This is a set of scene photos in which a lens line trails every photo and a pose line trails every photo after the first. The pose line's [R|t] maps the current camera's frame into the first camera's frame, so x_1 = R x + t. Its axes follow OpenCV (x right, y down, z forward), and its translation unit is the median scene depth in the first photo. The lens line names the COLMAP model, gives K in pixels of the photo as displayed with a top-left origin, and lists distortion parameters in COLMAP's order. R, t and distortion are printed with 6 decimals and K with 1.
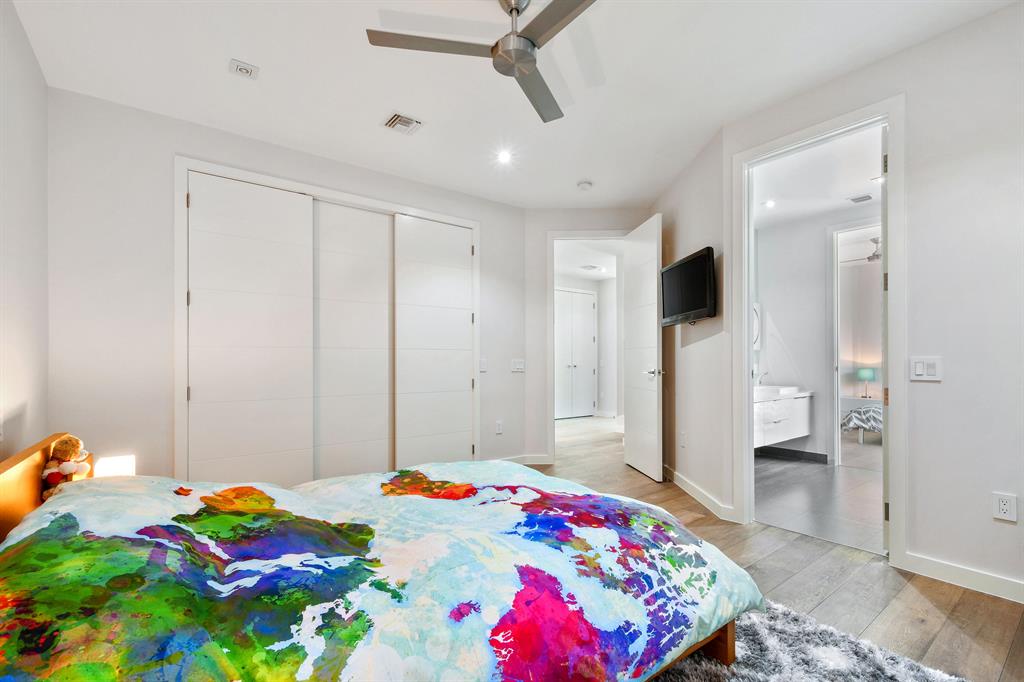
lens RADIAL K [[454.9, 0, 494.1], [0, 454.9, 363.7], [0, 0, 1]] dist [0.001702, -0.003303]
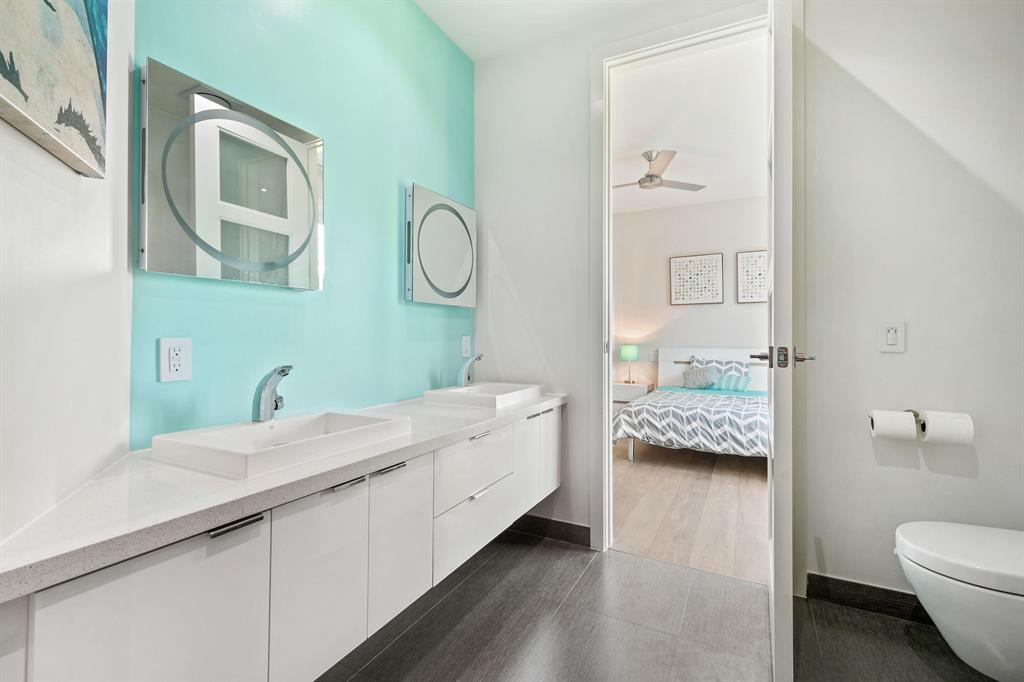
lens RADIAL K [[454.9, 0, 513.1], [0, 454.9, 339.7], [0, 0, 1]] dist [0.001702, -0.003303]
pose [[0.890144, 0.005289, 0.455649, 0.398722], [-0.005470, 0.999985, -0.000921, 0.004016], [-0.455647, -0.001672, 0.890159, 0.553233]]
